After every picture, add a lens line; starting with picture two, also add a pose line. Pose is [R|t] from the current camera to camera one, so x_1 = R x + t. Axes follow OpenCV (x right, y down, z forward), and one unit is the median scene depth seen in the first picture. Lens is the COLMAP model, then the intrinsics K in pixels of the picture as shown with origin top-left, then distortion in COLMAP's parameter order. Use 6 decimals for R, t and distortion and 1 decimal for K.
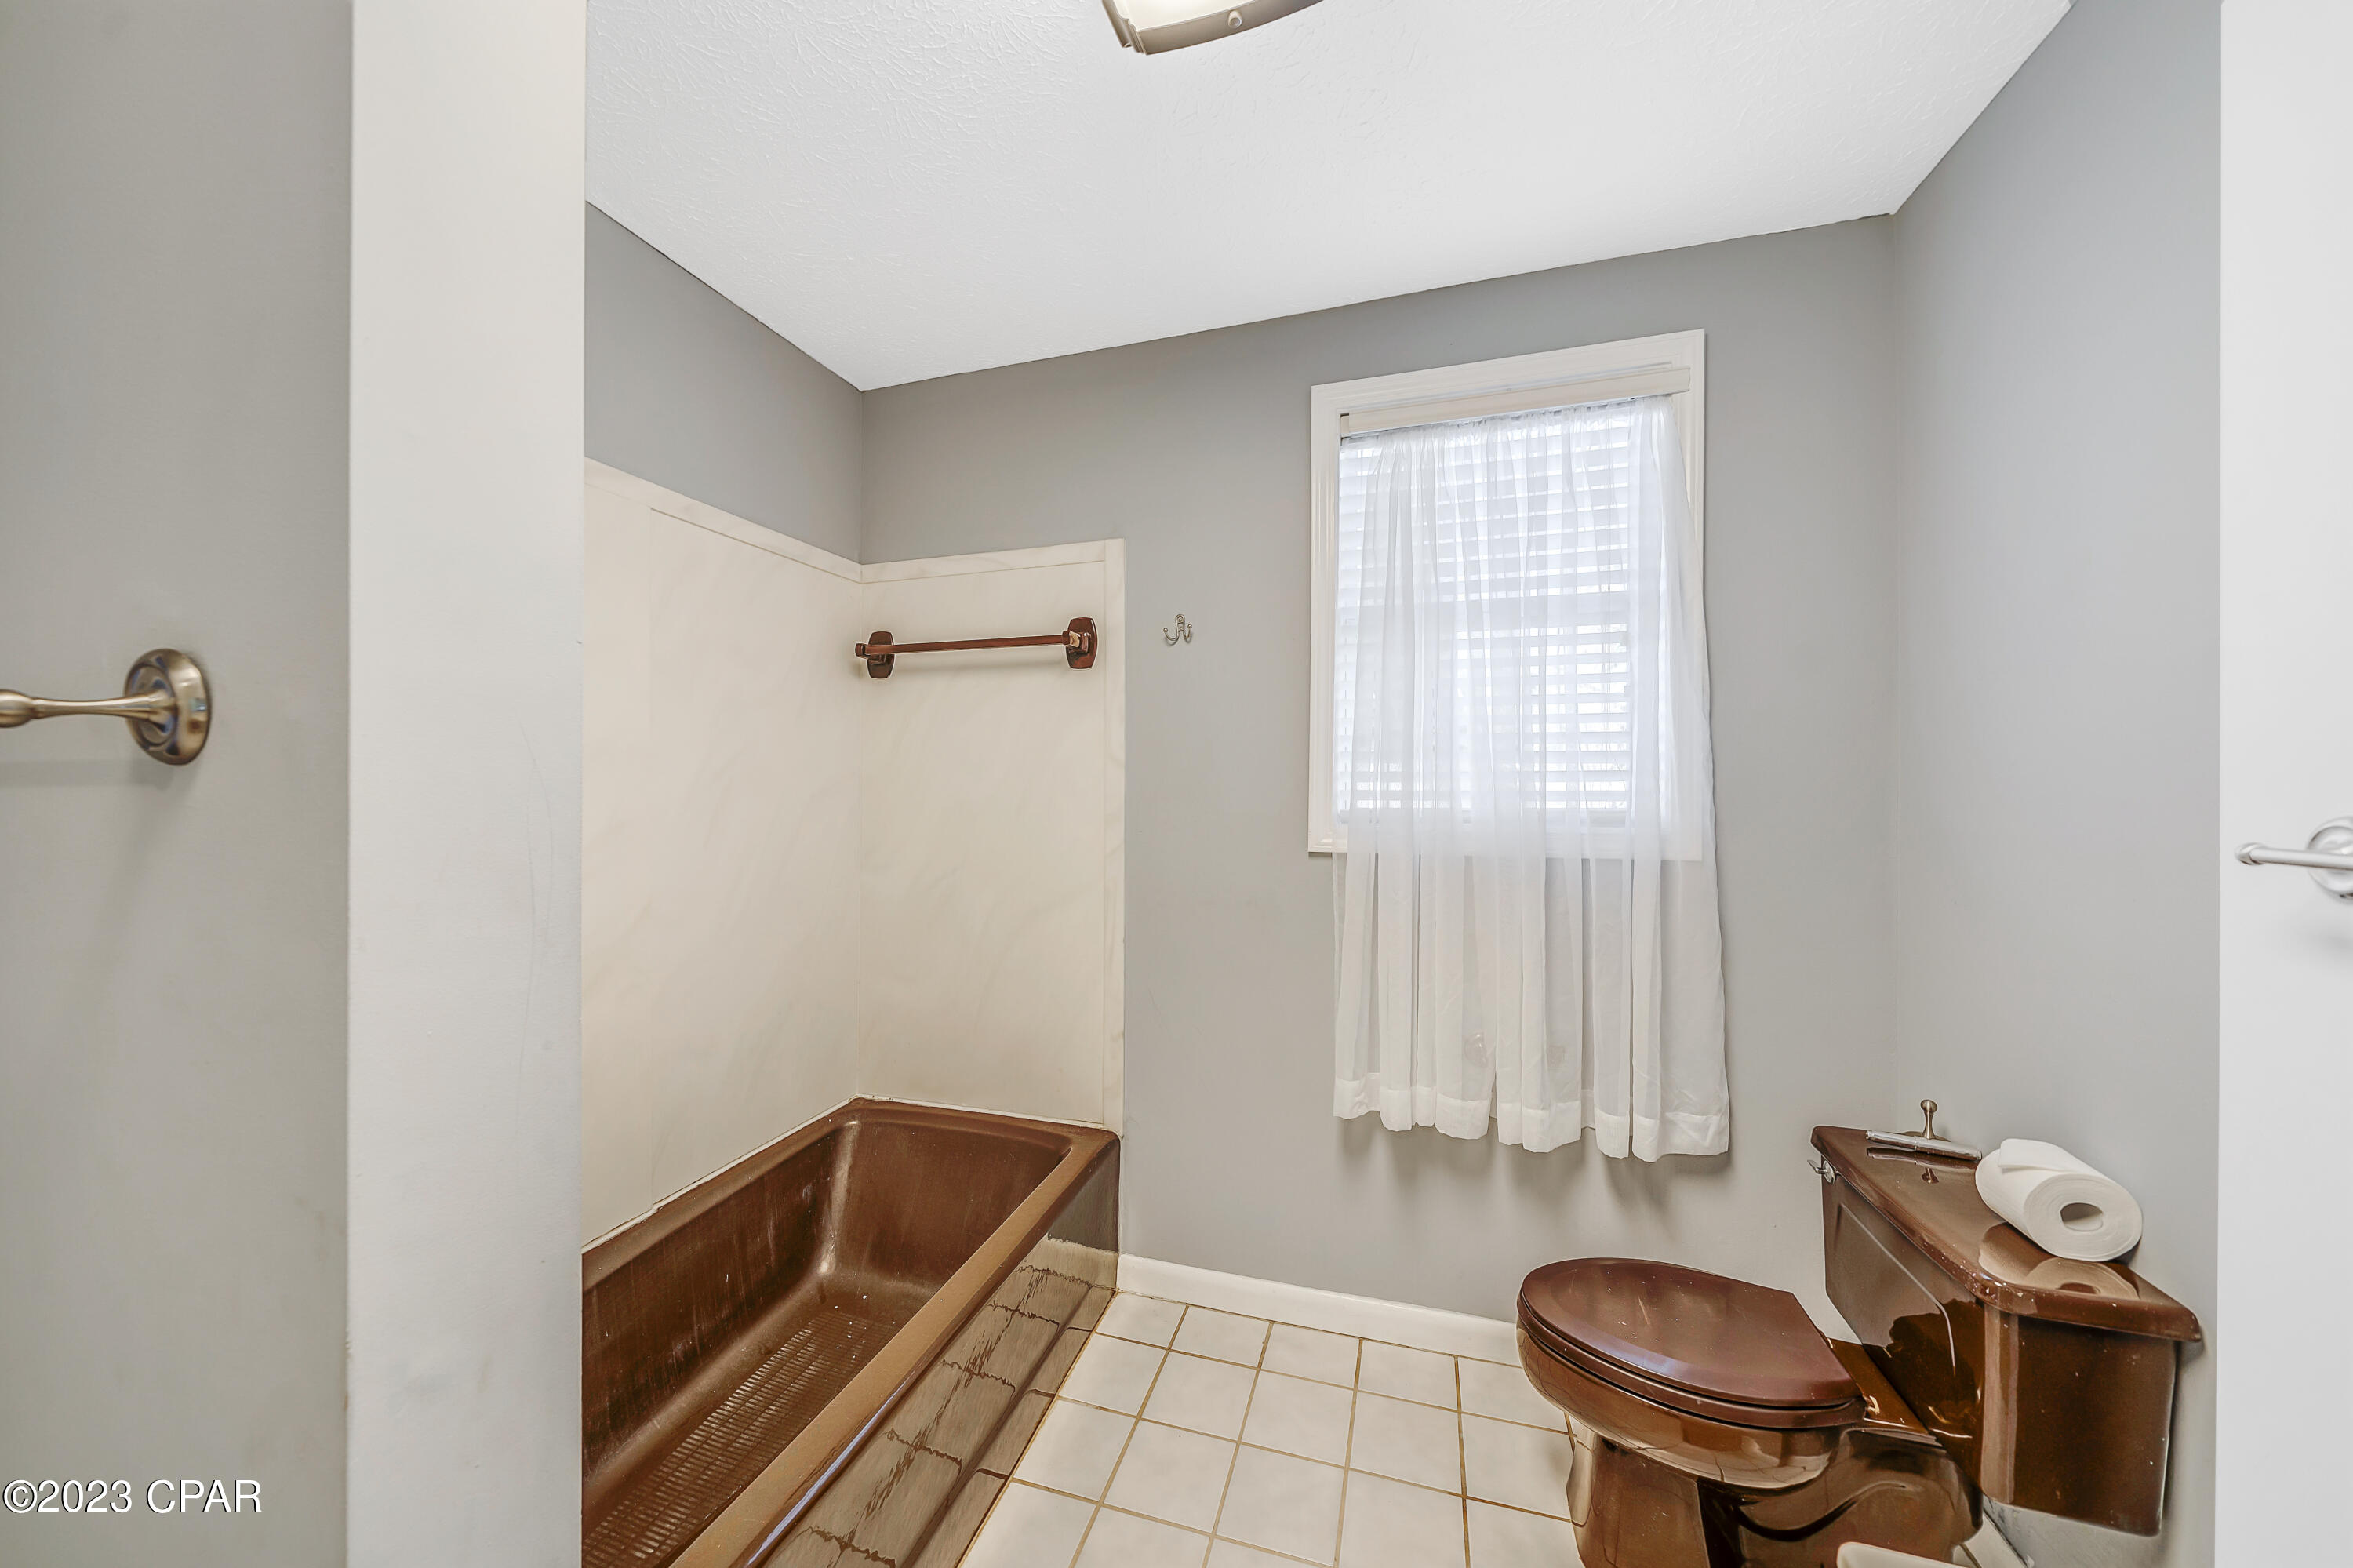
lens RADIAL K [[820.4, 0, 1161.8], [0, 820.4, 787.5], [0, 0, 1]] dist [0.000505, -0.000207]
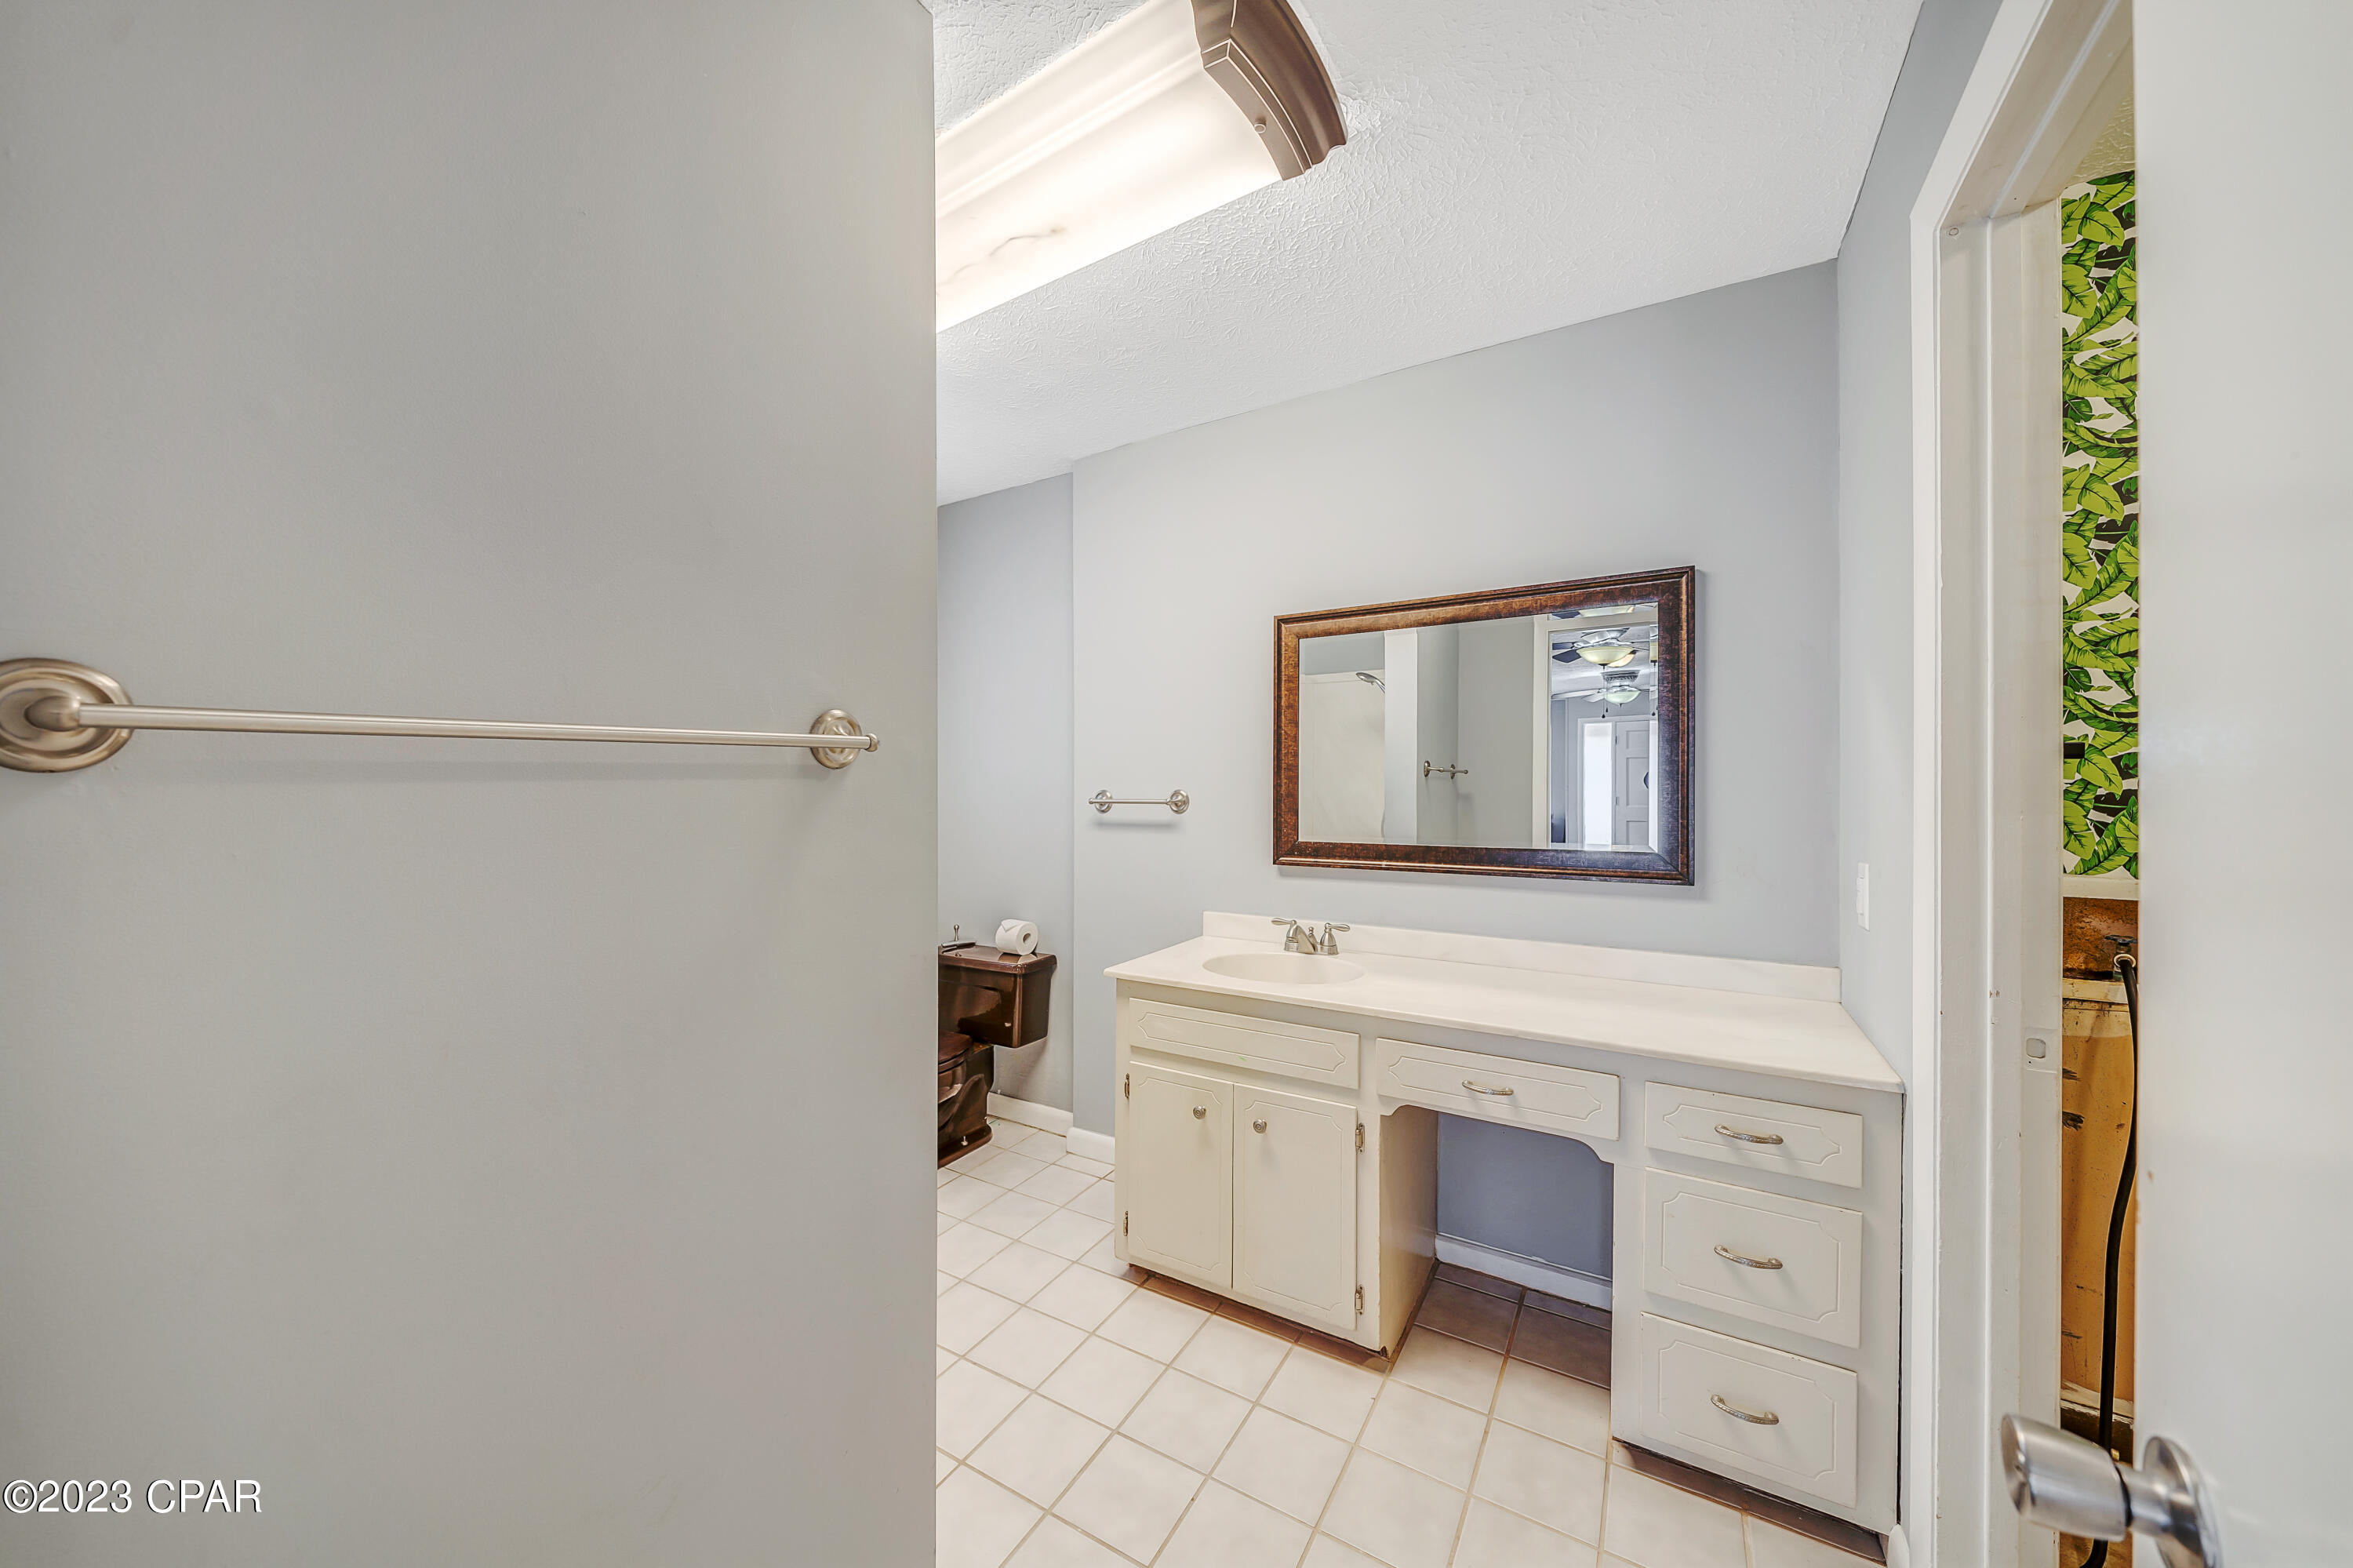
lens RADIAL K [[820.4, 0, 1161.8], [0, 820.4, 787.5], [0, 0, 1]] dist [0.000505, -0.000207]
pose [[0.248138, 0.002027, 0.968723, -1.499438], [0.001505, 0.999996, -0.002478, 0.012682], [-0.968724, 0.002073, 0.248134, -0.147712]]
